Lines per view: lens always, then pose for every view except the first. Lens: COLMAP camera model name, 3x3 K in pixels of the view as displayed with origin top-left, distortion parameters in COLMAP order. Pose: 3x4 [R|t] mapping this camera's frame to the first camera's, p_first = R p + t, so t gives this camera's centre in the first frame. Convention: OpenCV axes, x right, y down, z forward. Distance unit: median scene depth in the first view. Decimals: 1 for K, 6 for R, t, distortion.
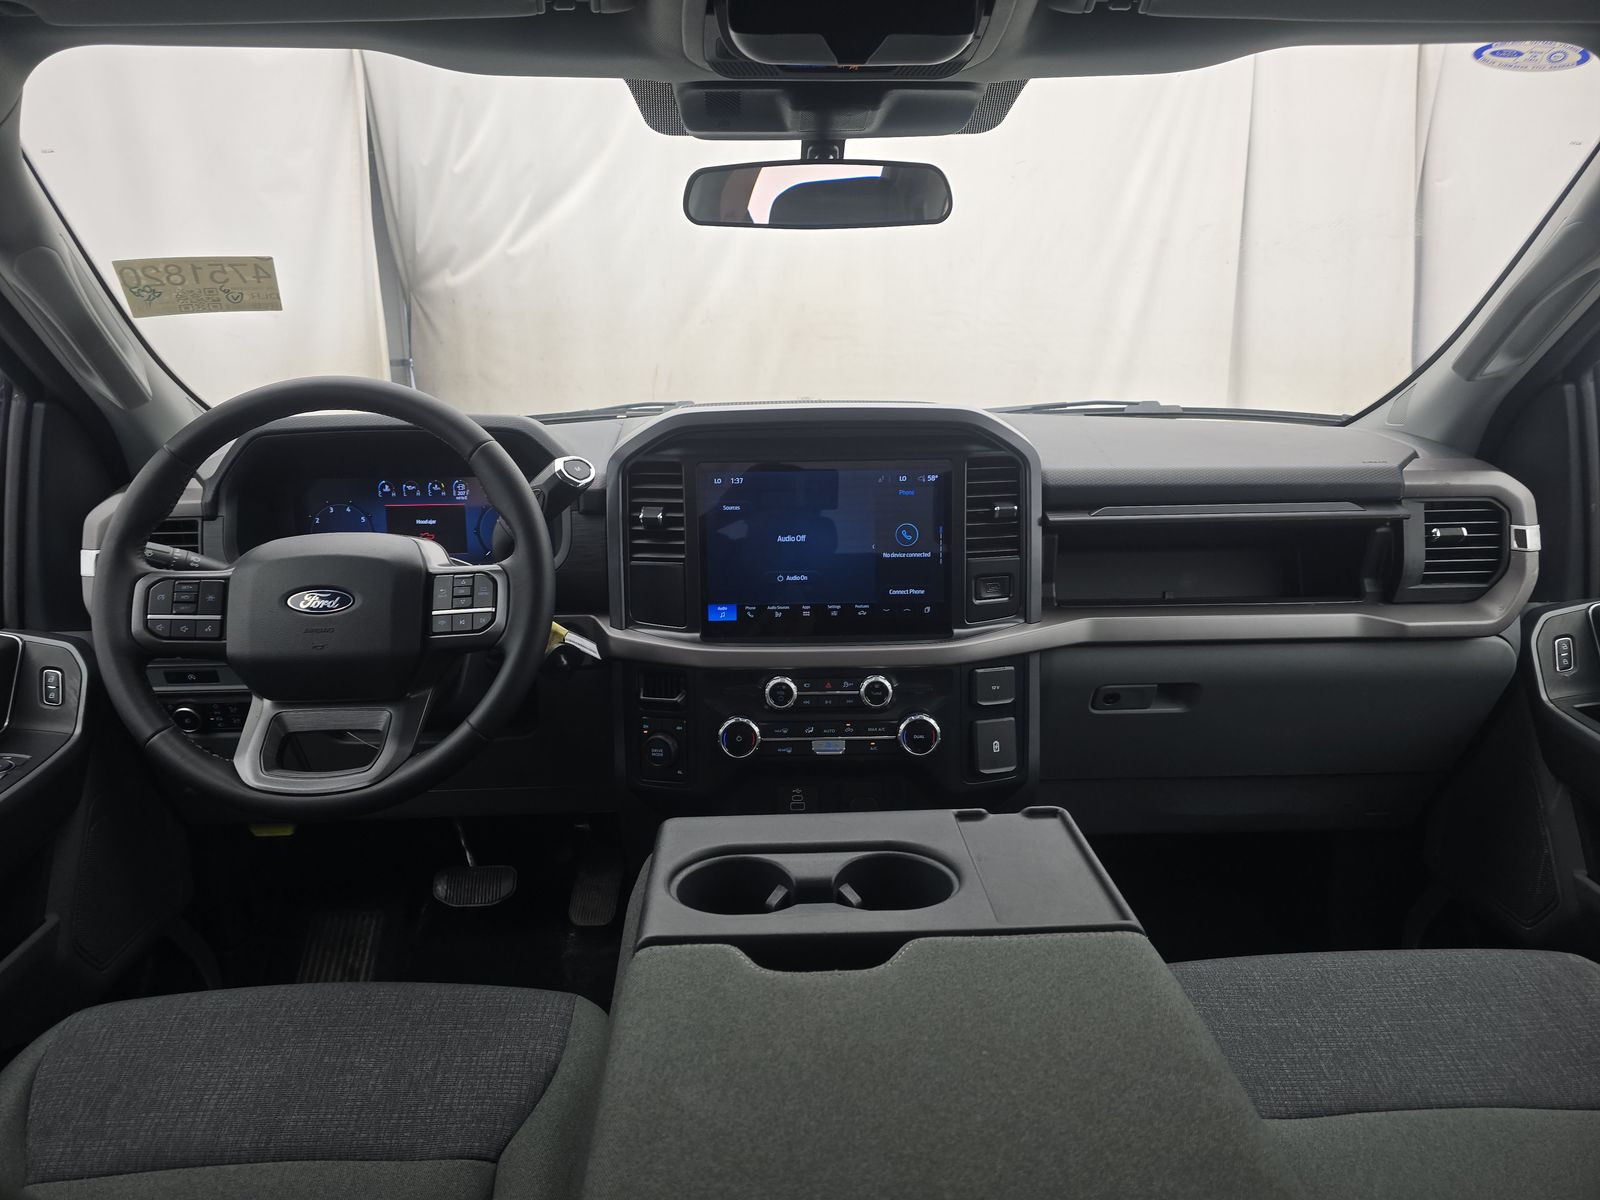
lens RADIAL K [[1074.8, 0, 800.0], [0, 1074.8, 600.0], [0, 0, 1]] dist [0.050917, -0.040848]
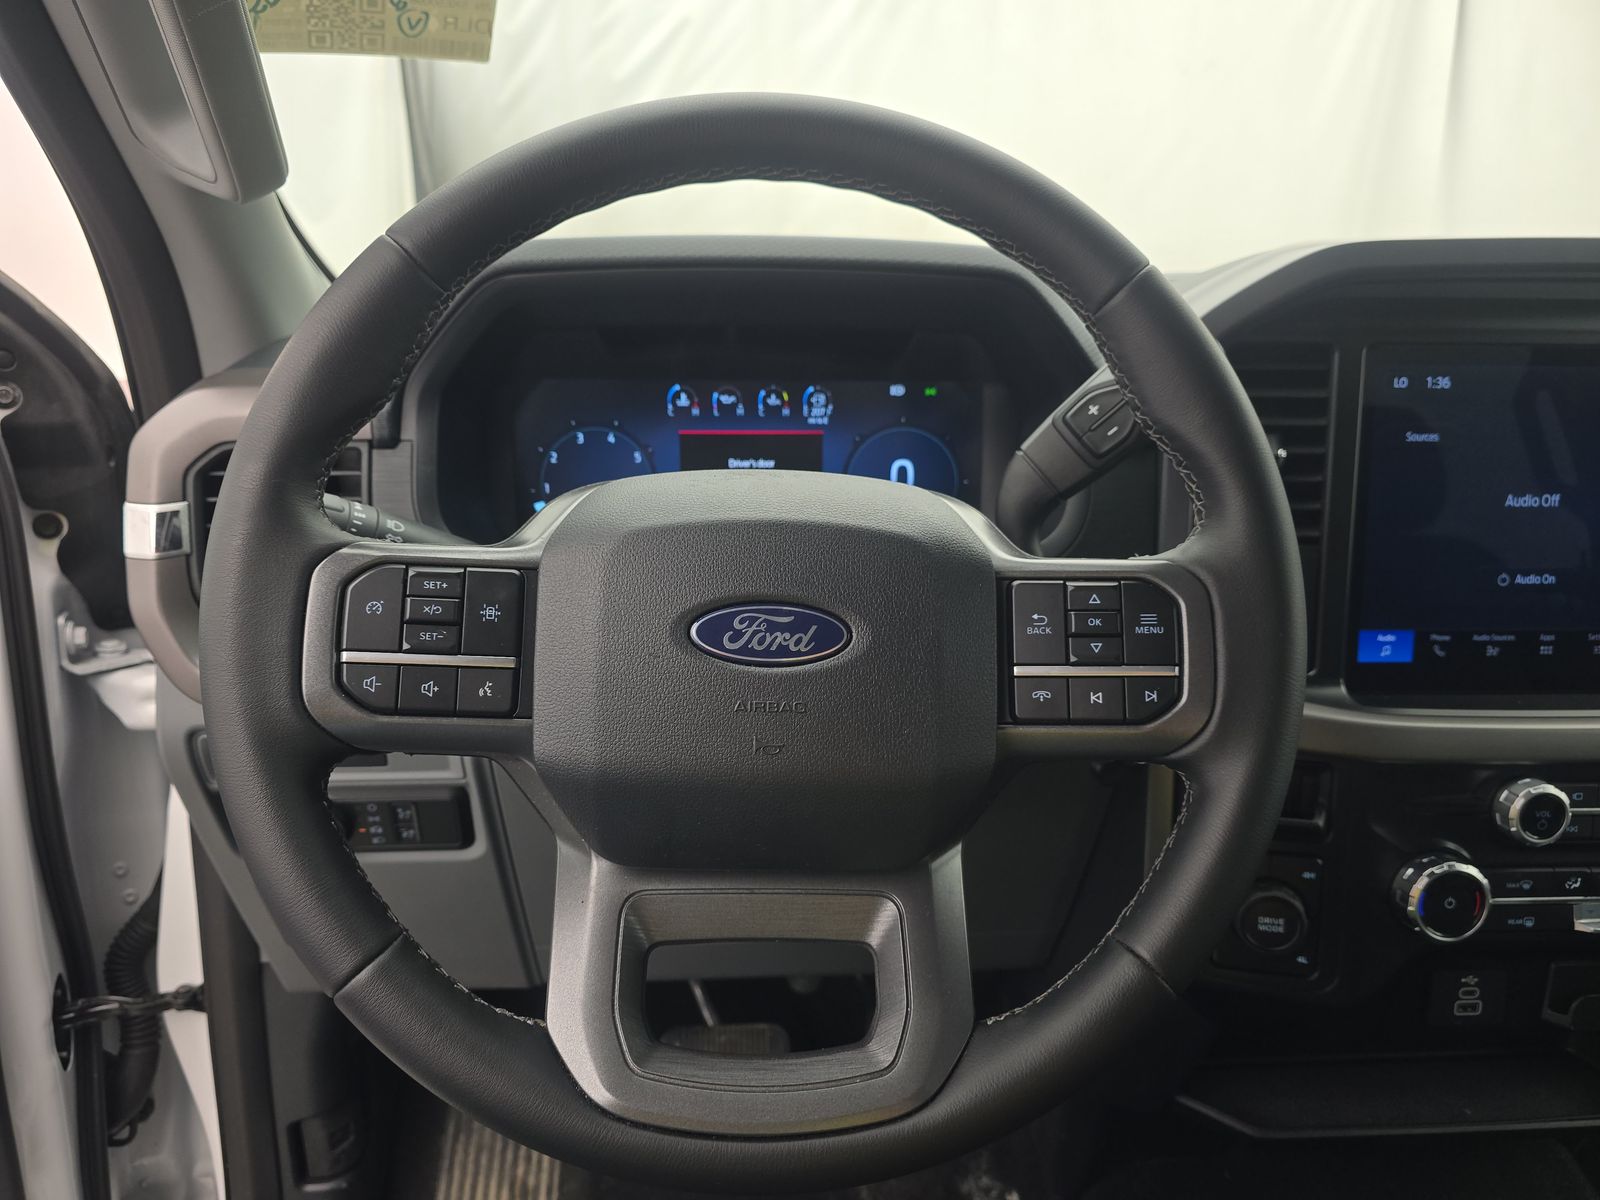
lens RADIAL K [[1060.3, 0, 800.0], [0, 1060.3, 600.0], [0, 0, 1]] dist [0.089508, 0.001328]
pose [[0.998625, 0.028462, -0.044020, -0.398405], [-0.026969, 0.999053, 0.034130, -0.024076], [0.044950, -0.032895, 0.998447, 0.586268]]
